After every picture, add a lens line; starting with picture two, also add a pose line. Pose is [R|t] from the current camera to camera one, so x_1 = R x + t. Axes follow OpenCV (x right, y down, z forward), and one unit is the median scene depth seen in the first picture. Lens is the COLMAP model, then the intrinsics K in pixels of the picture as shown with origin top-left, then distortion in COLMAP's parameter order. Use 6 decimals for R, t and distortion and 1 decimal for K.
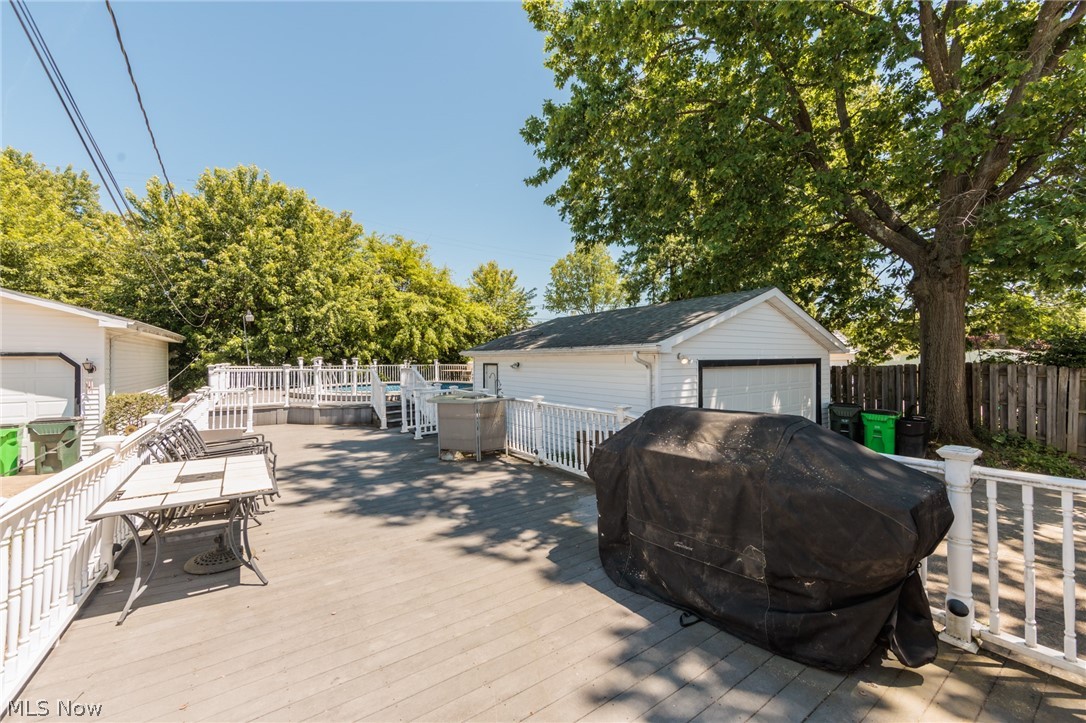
lens RADIAL K [[426.4, 0, 546.1], [0, 426.4, 360.3], [0, 0, 1]] dist [0.000033, -0.000257]
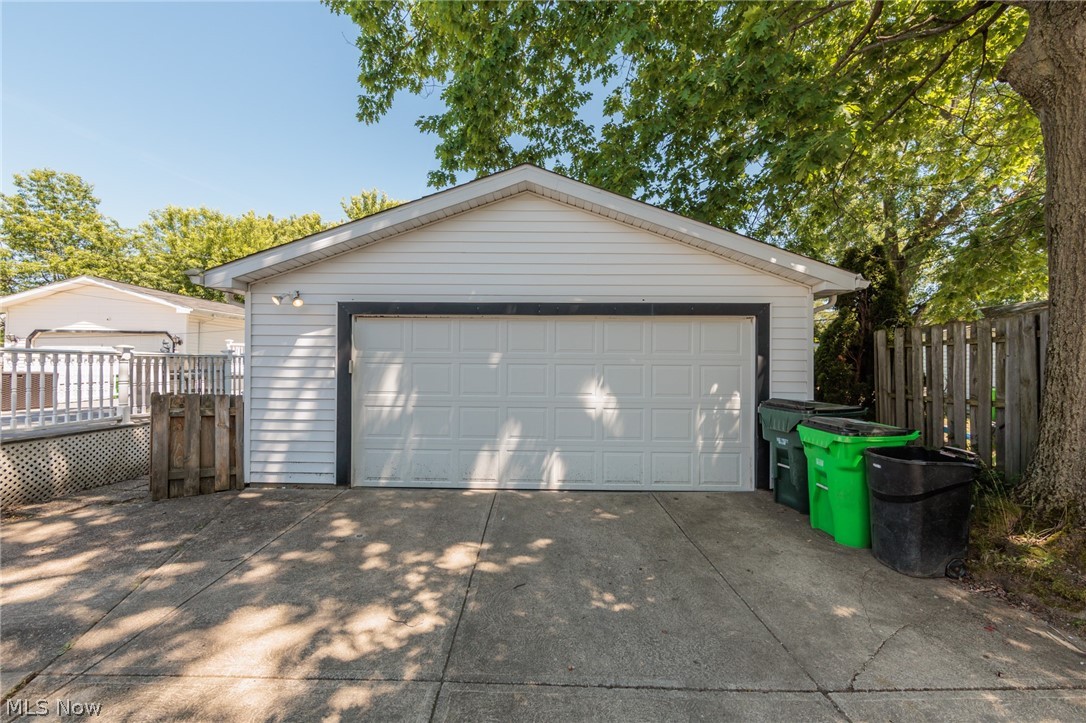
lens RADIAL K [[423.4, 0, 543.9], [0, 423.4, 360.6], [0, 0, 1]] dist [-0.003302, 0.000025]
pose [[0.809638, 0.009446, -0.586854, 0.446936], [-0.013475, 0.999906, -0.002497, 0.038465], [0.586775, 0.009930, 0.809689, 0.303717]]
